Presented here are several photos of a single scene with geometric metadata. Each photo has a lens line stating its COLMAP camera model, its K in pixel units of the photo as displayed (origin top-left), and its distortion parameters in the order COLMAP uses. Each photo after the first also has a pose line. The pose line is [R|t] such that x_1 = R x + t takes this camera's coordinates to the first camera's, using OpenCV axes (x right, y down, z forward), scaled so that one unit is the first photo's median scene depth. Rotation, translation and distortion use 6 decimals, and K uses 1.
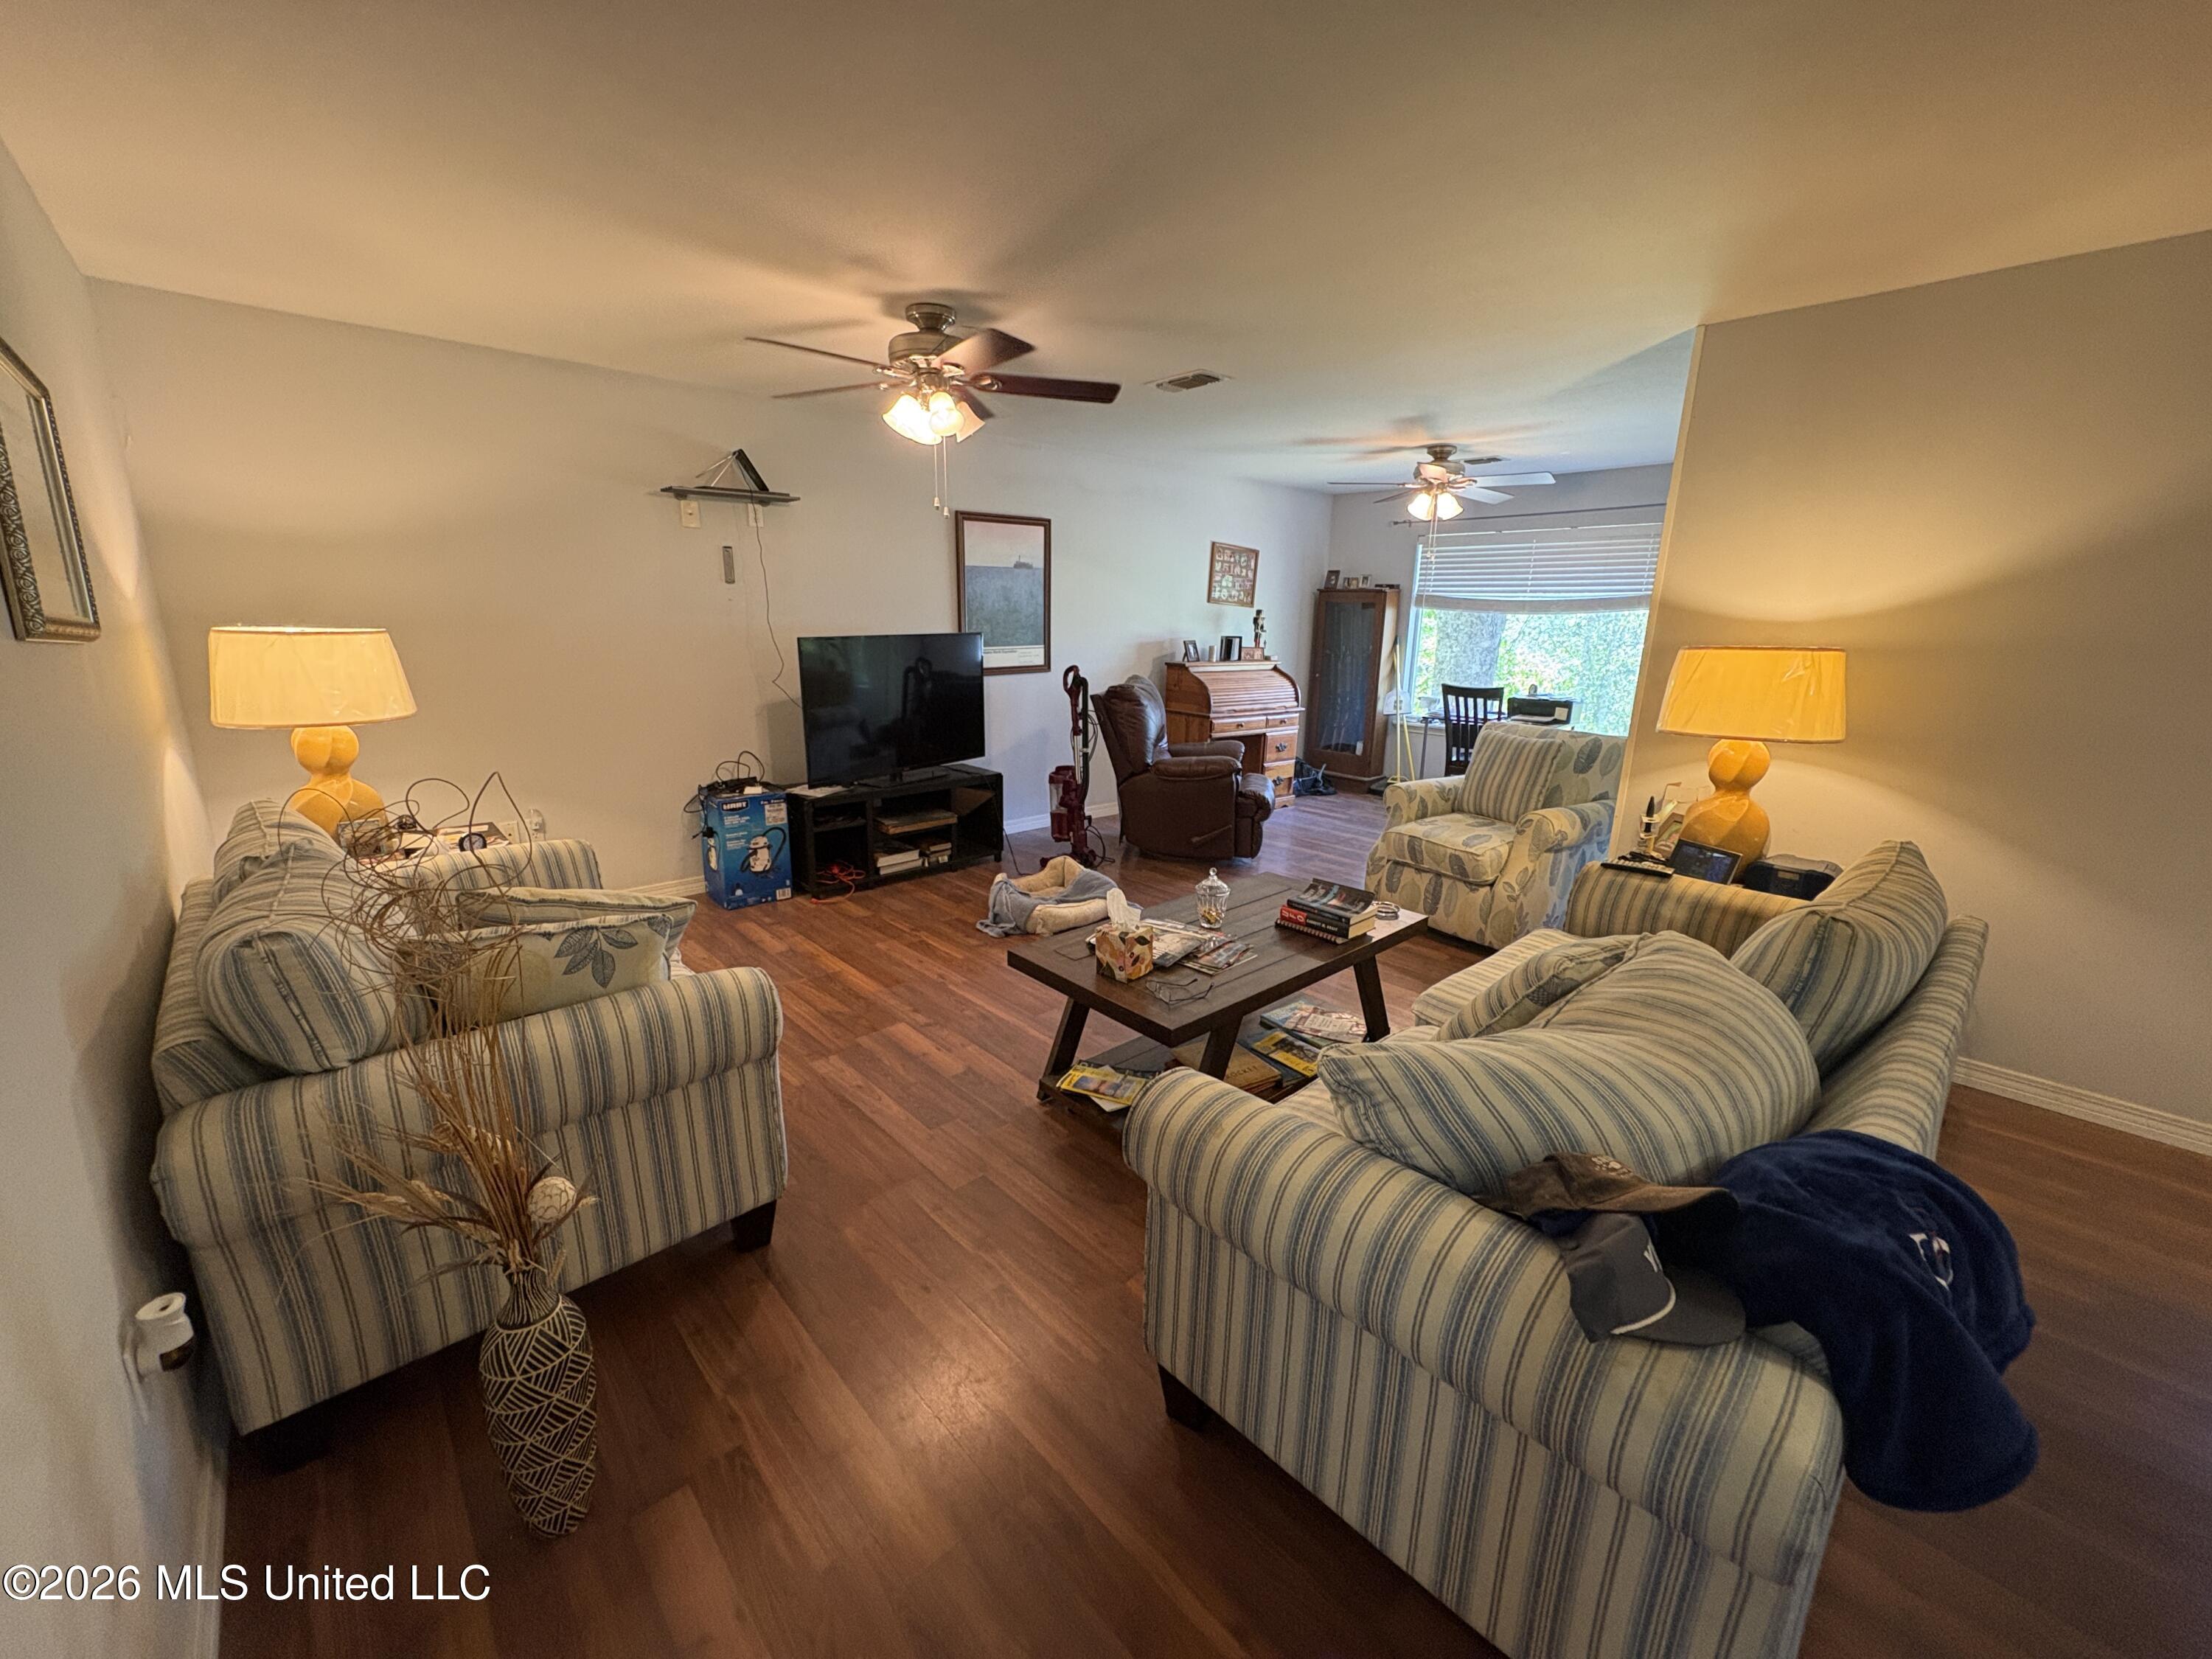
lens RADIAL K [[873.3, 0, 1110.5], [0, 873.3, 831.2], [0, 0, 1]] dist [-0.010206, 0.000187]
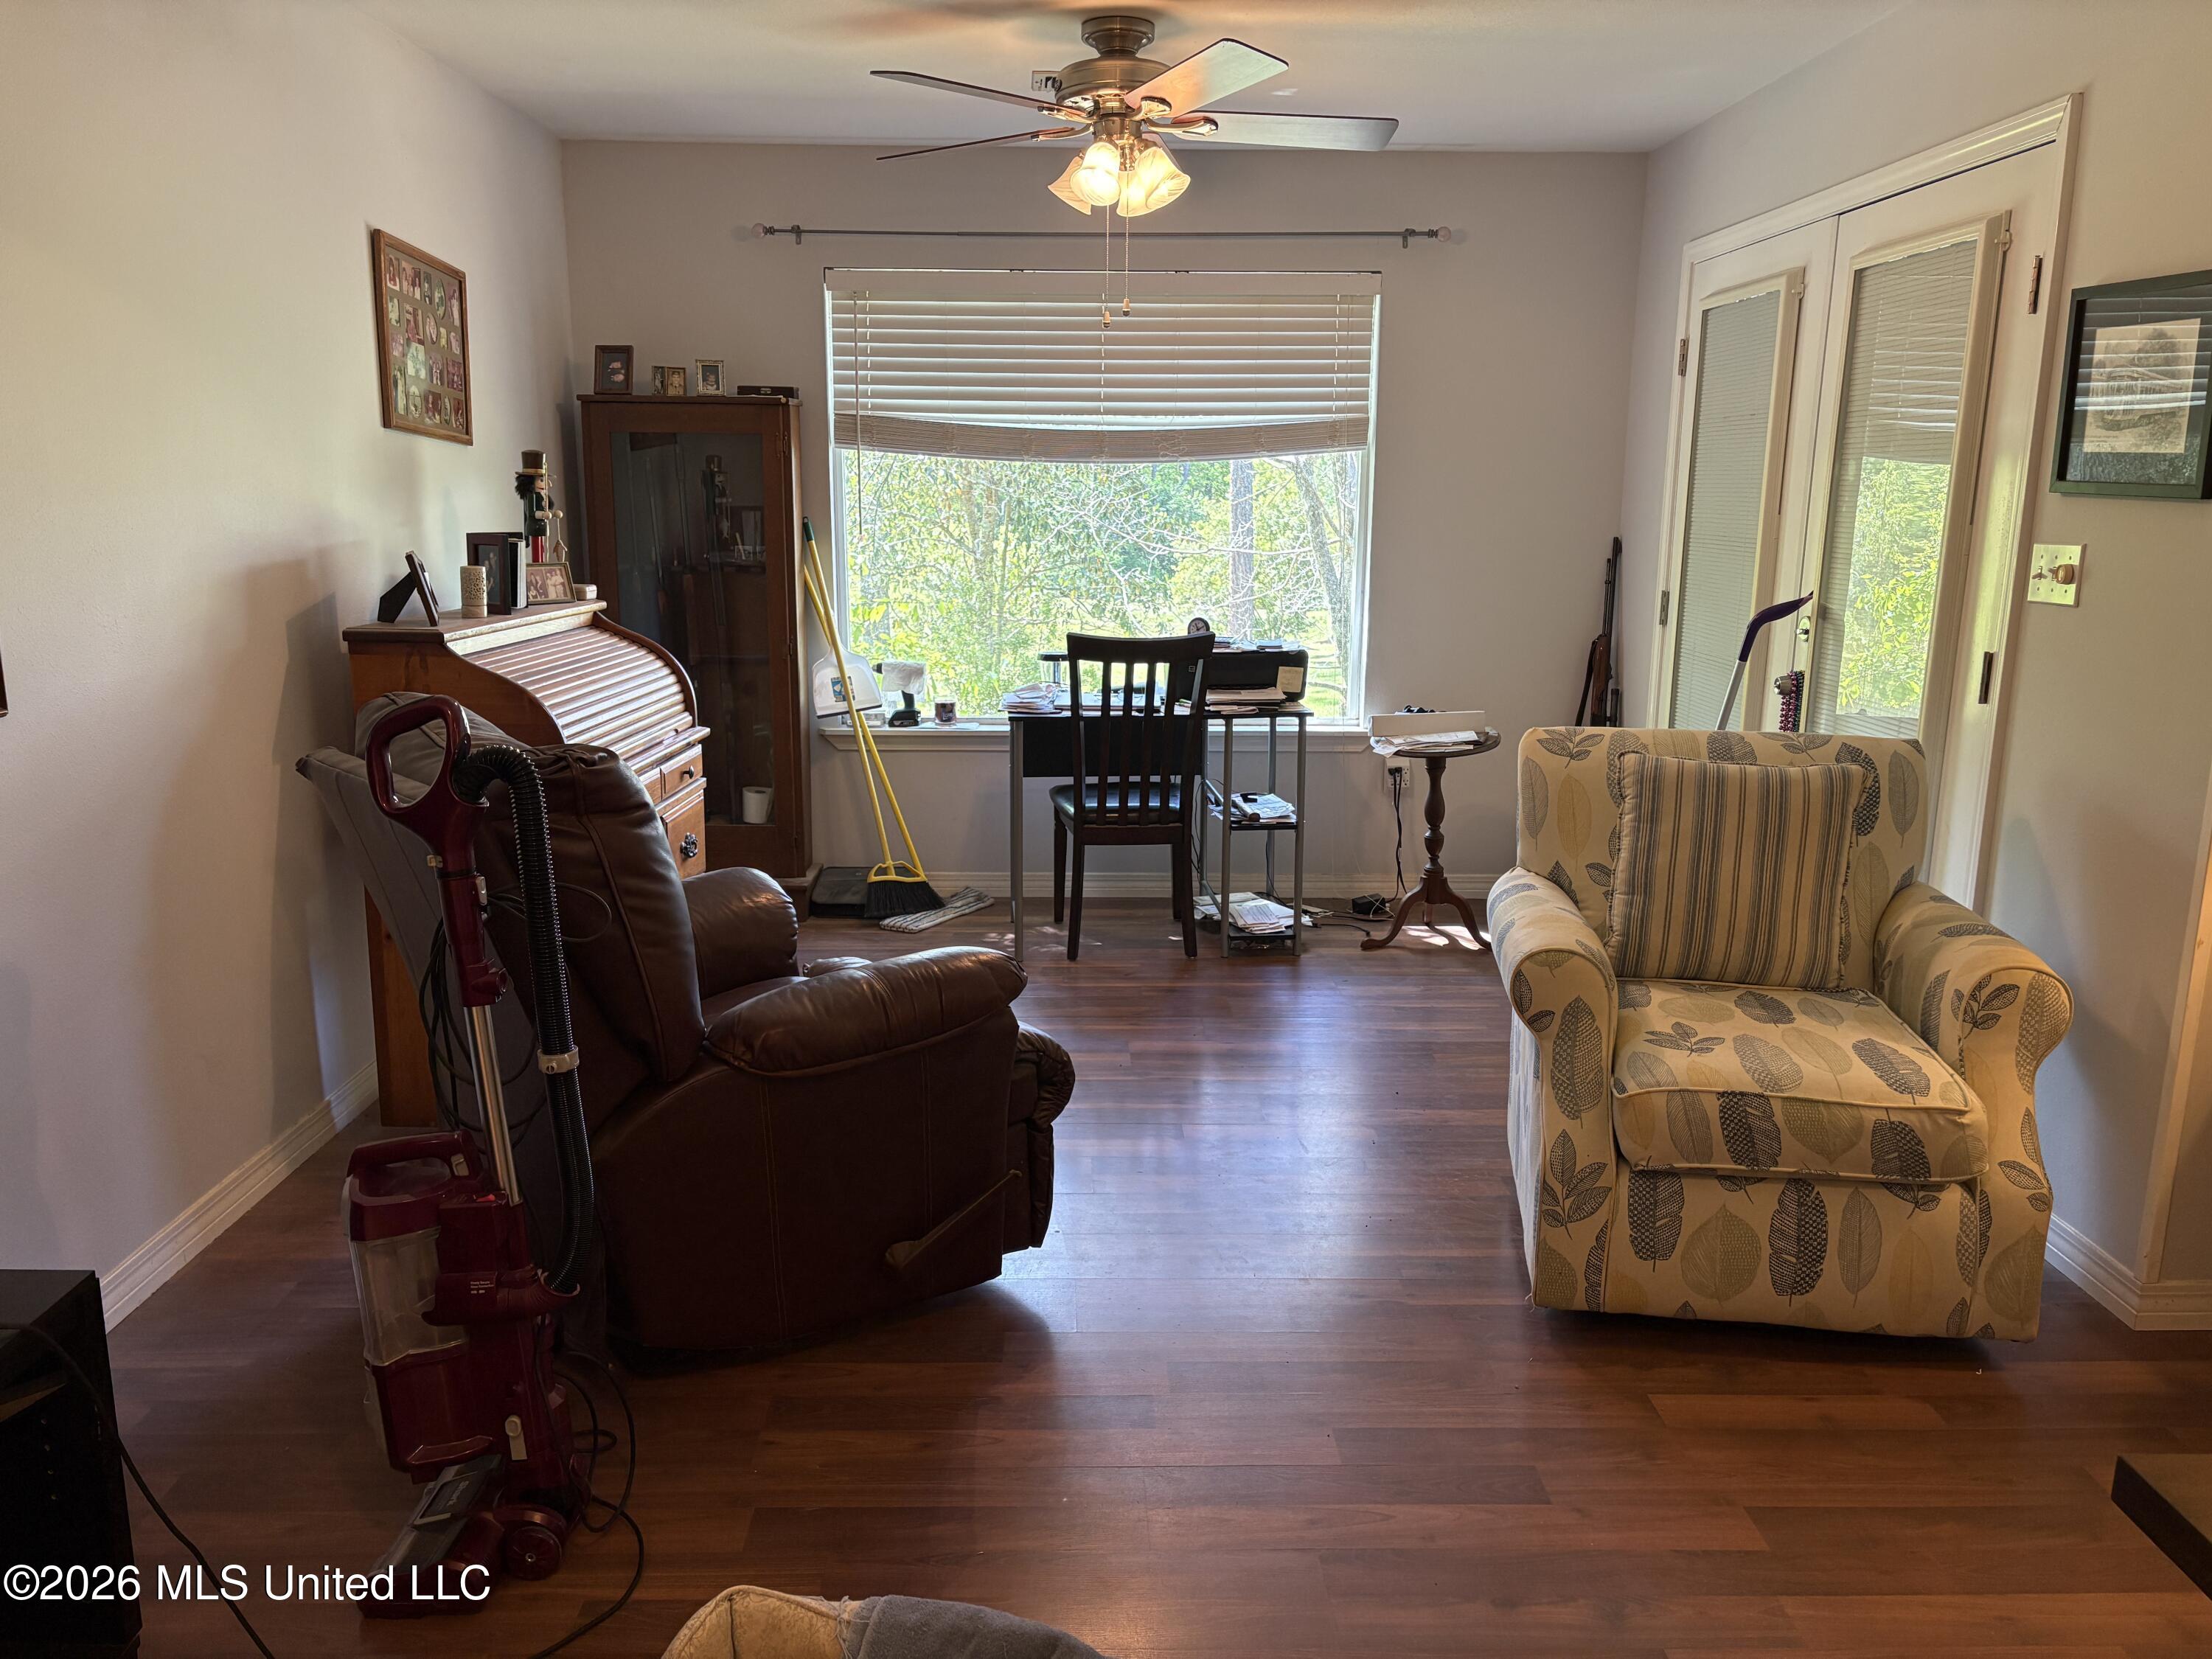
lens RADIAL K [[1661.9, 0, 1103.6], [0, 1661.9, 835.7], [0, 0, 1]] dist [0.049425, -0.067893]
pose [[0.675713, -0.163258, 0.718859, -0.258154], [0.182776, 0.981822, 0.051172, -0.159439], [-0.714146, 0.096812, 0.693270, 0.649455]]
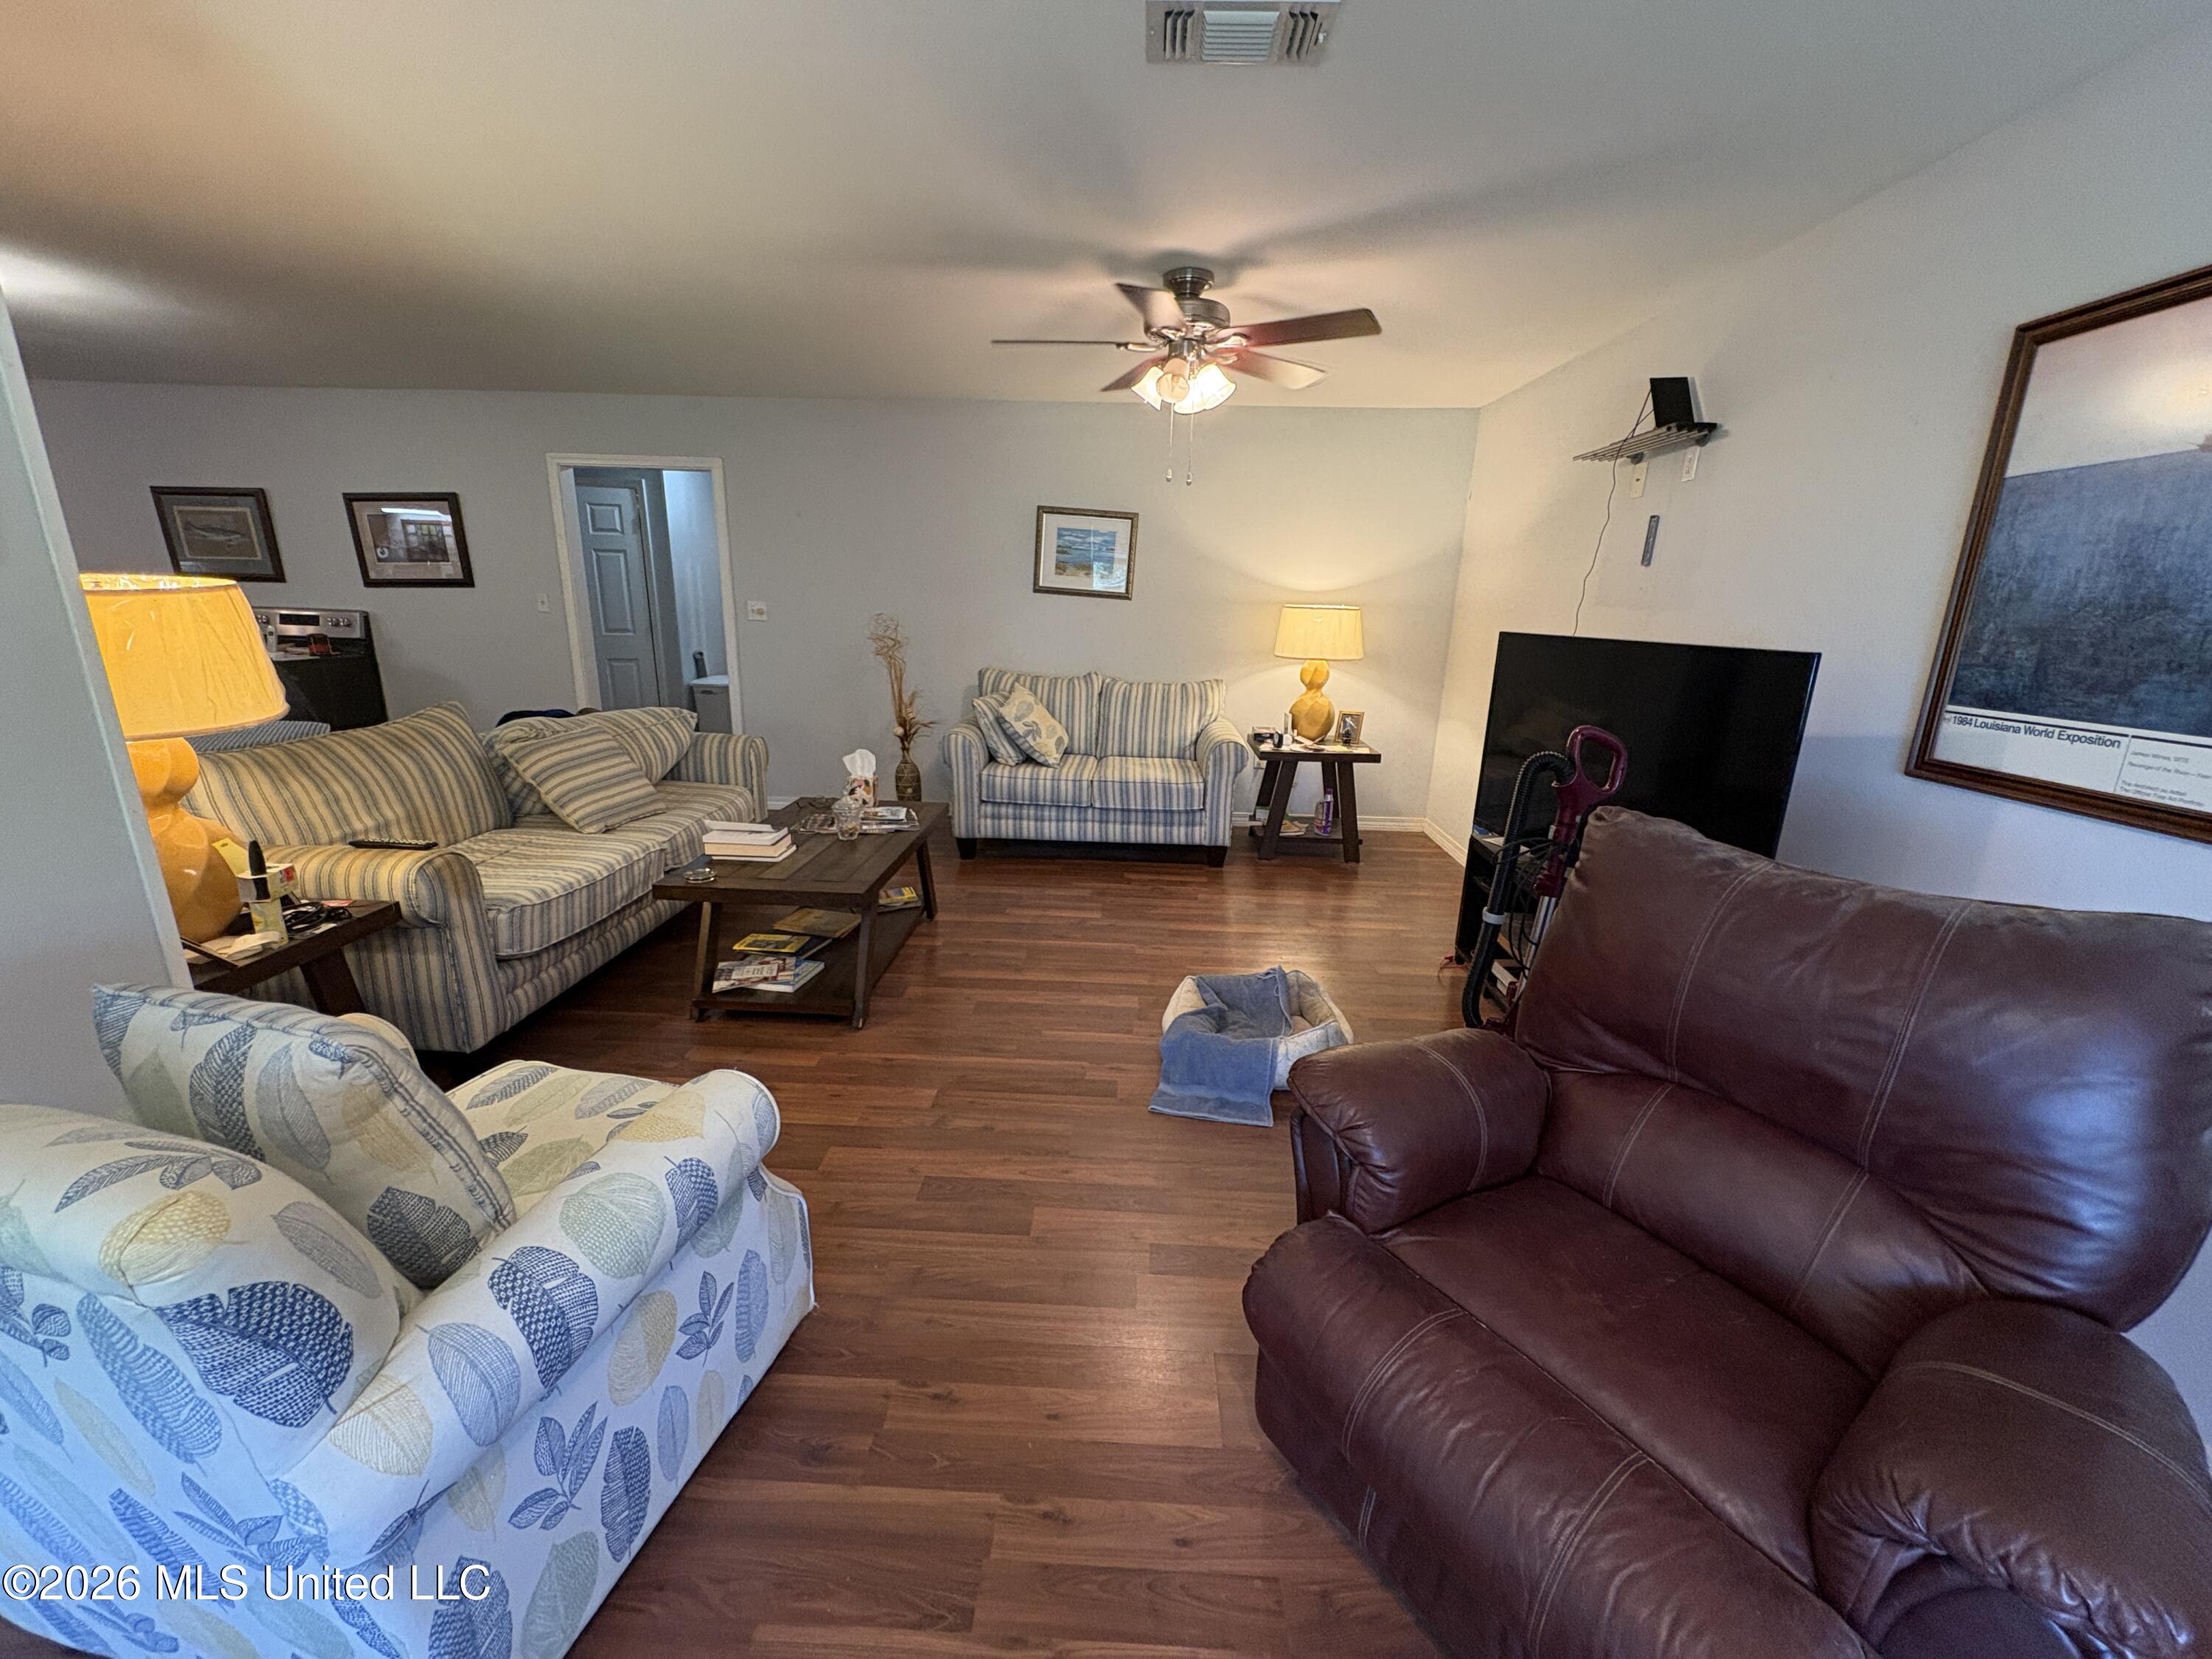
lens RADIAL K [[873.3, 0, 1110.5], [0, 873.3, 831.2], [0, 0, 1]] dist [-0.010206, 0.000187]
pose [[-0.698419, 0.166026, -0.696166, 0.431901], [-0.200566, 0.888338, 0.413072, -0.295289], [0.687011, 0.428124, -0.587133, 1.211111]]
